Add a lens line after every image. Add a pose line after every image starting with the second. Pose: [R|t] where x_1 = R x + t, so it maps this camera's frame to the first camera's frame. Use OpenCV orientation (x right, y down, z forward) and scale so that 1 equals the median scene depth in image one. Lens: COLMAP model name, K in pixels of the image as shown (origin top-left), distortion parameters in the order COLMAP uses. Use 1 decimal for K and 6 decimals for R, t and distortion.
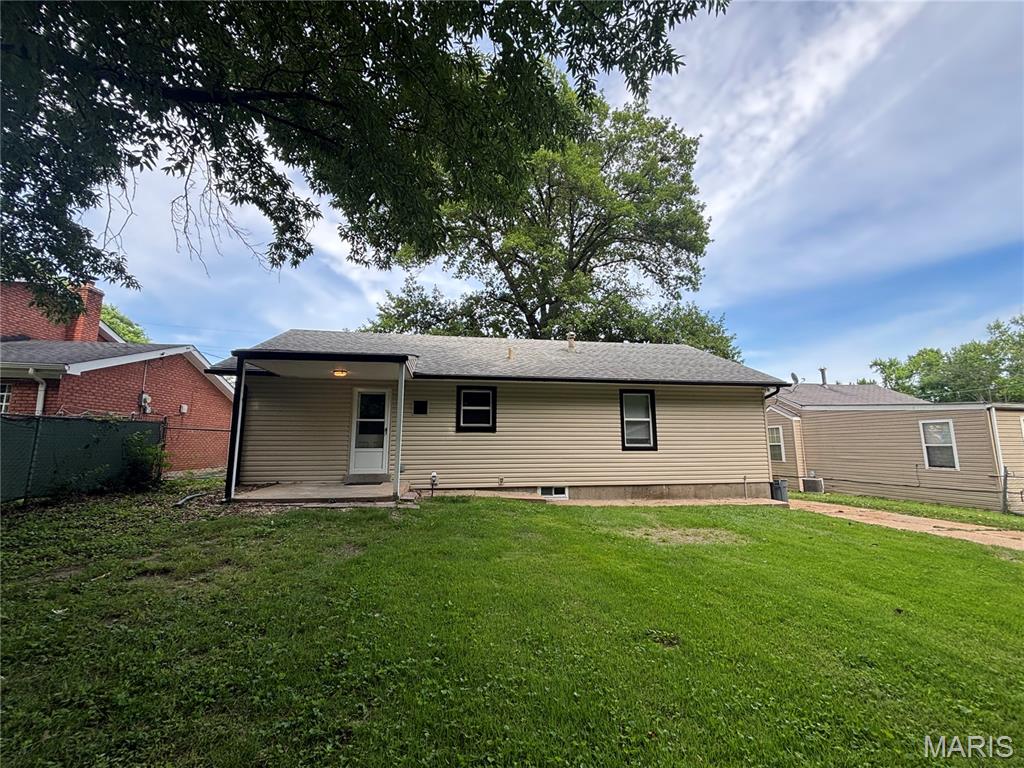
lens RADIAL K [[412.9, 0, 510.4], [0, 412.9, 386.5], [0, 0, 1]] dist [0.003459, -0.001440]
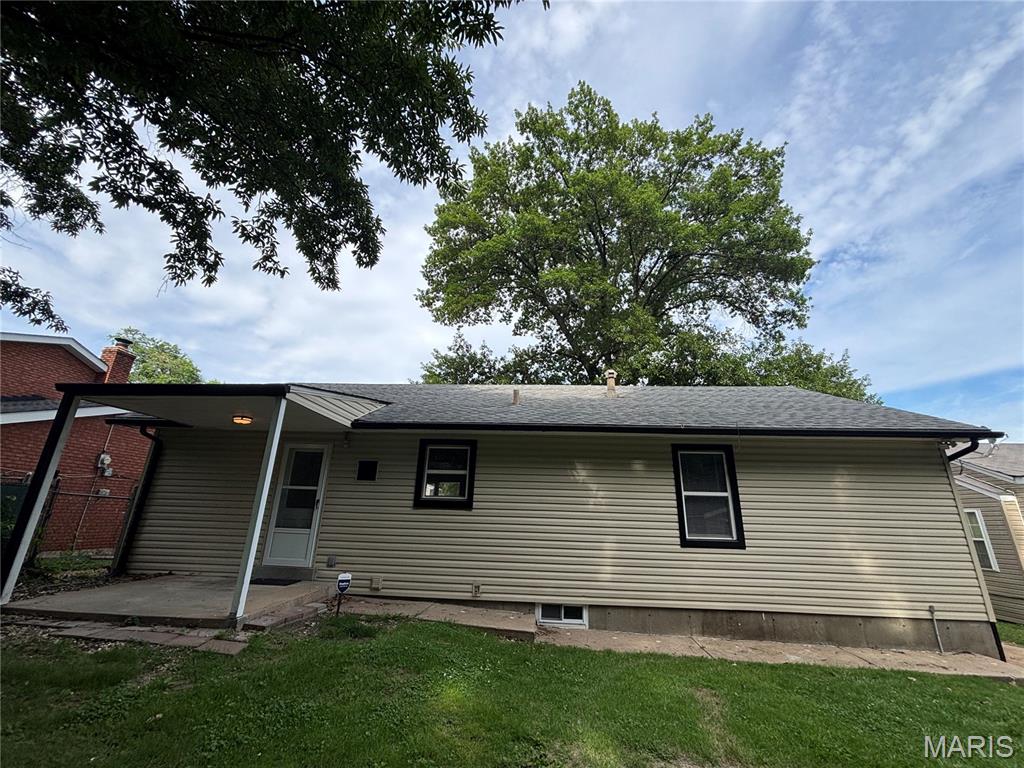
lens RADIAL K [[412.9, 0, 513.1], [0, 412.9, 385.2], [0, 0, 1]] dist [0.003459, -0.001440]
pose [[0.976032, -0.039154, -0.214076, 0.130555], [0.001385, 0.984780, -0.173798, 0.021731], [0.217622, 0.169335, 0.961232, 0.251883]]
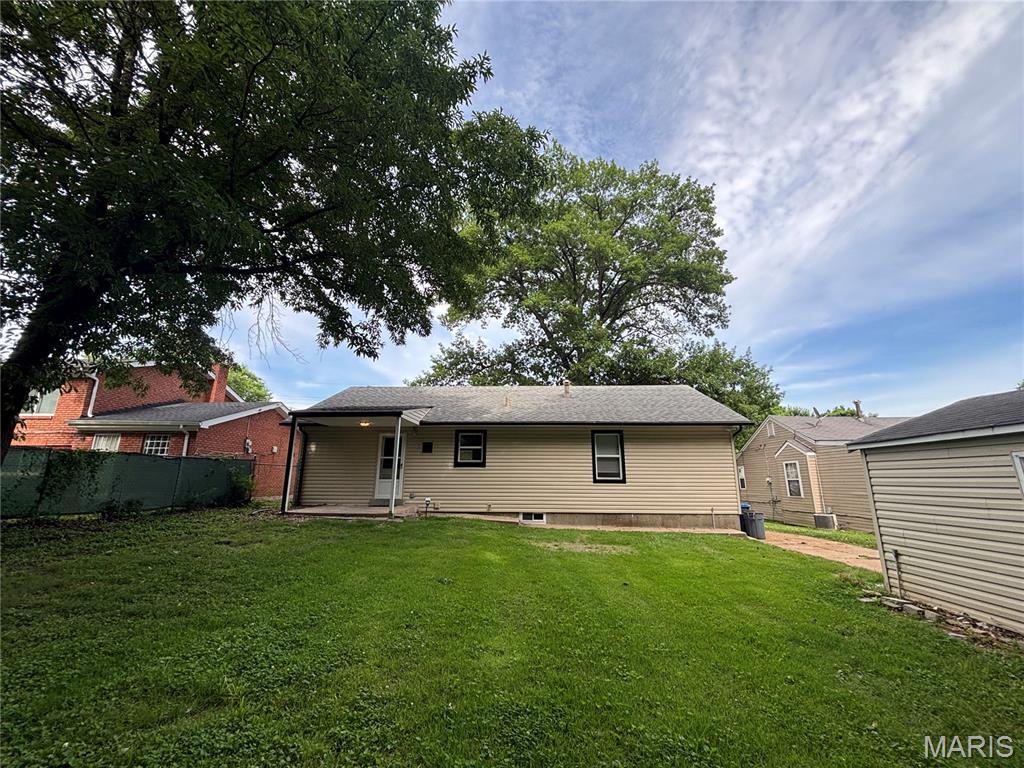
lens RADIAL K [[412.9, 0, 511.4], [0, 412.9, 382.5], [0, 0, 1]] dist [0.003459, -0.001440]
pose [[0.979862, -0.039502, -0.195731, 0.216090], [0.020956, 0.995167, -0.095934, -0.015582], [0.198574, 0.089901, 0.975954, -0.163025]]
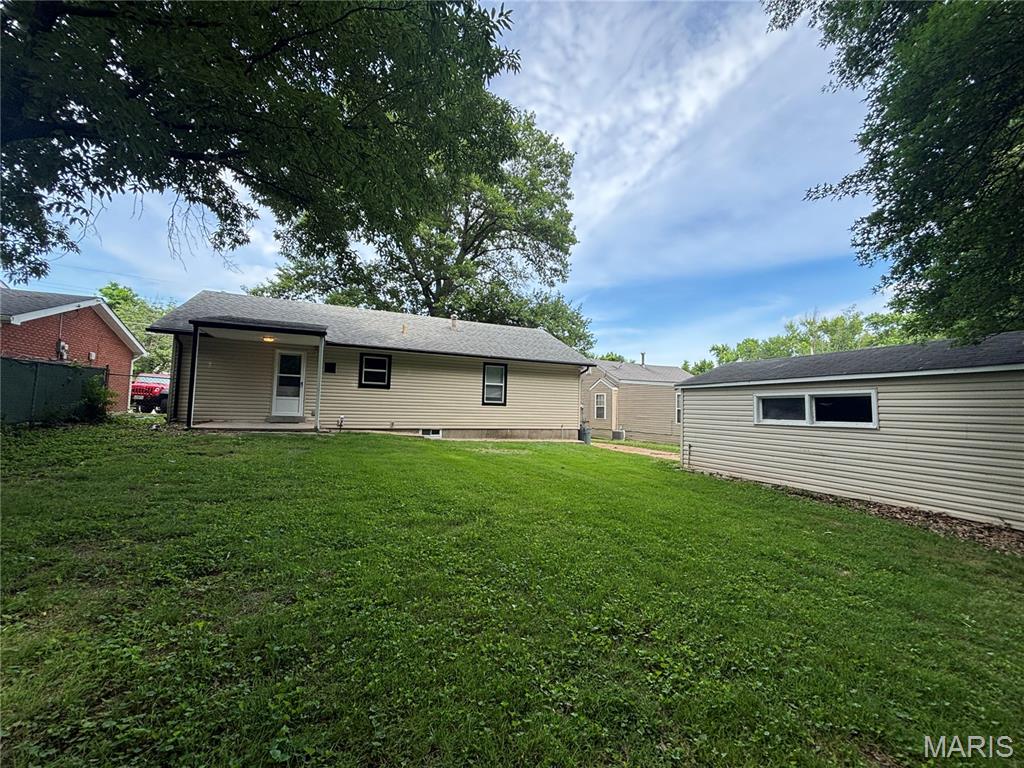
lens RADIAL K [[412.9, 0, 509.8], [0, 412.9, 388.0], [0, 0, 1]] dist [0.003459, -0.001440]
pose [[0.968327, 0.041435, 0.246225, 0.009041], [-0.064391, 0.994219, 0.085923, -0.024562], [-0.241242, -0.099057, 0.965396, -0.298111]]
